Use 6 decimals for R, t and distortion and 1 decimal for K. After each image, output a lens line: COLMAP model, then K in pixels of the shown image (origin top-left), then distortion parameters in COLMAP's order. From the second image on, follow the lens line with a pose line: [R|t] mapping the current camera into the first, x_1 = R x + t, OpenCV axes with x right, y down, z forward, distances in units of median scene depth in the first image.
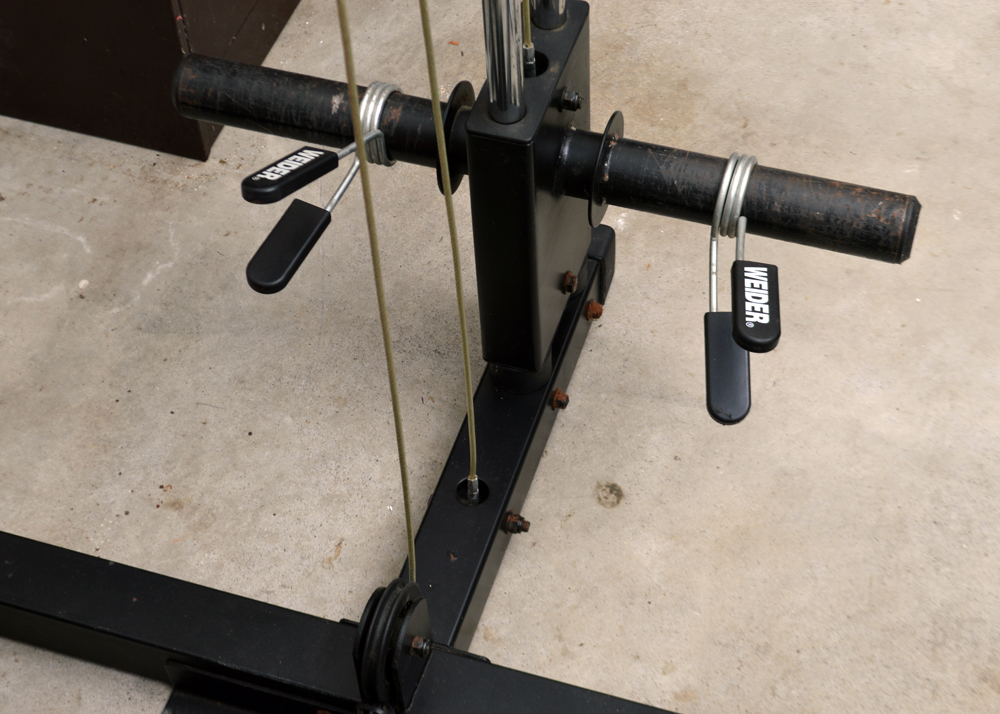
lens RADIAL K [[1800.1, 0, 500.0], [0, 1800.1, 357.0], [0, 0, 1]] dist [-0.038182, 0.169707]
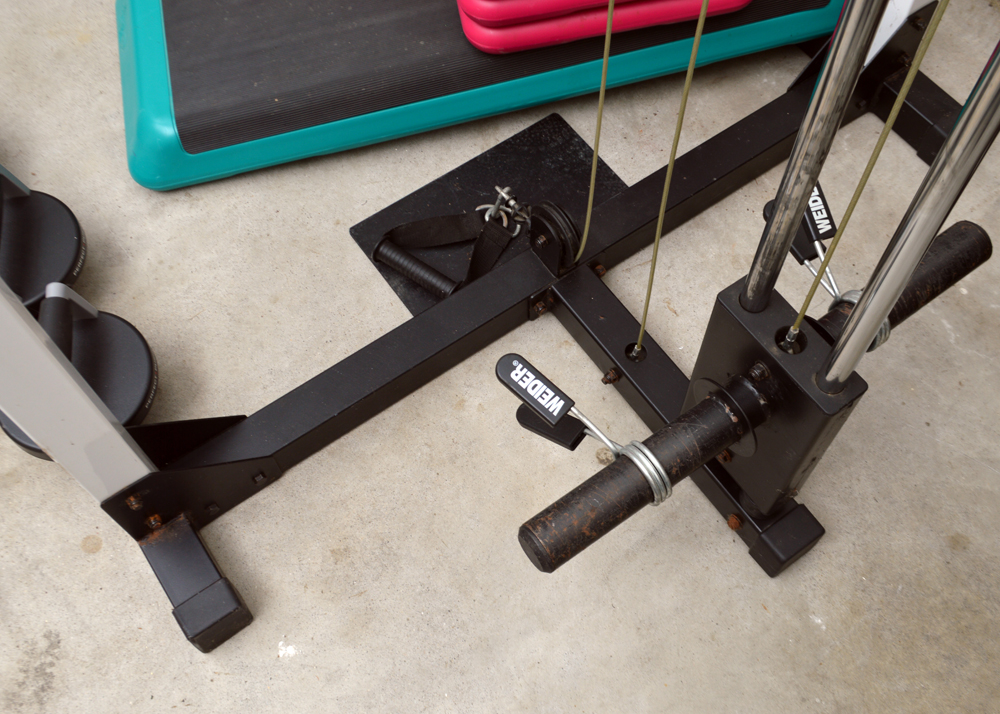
lens RADIAL K [[1056.3, 0, 500.0], [0, 1056.3, 357.0], [0, 0, 1]] dist [-0.013302, -0.006659]
pose [[-0.602438, 0.727088, -0.329260, 0.352210], [-0.599740, -0.140158, 0.787824, -0.563076], [0.526669, 0.672086, 0.520500, 0.468141]]
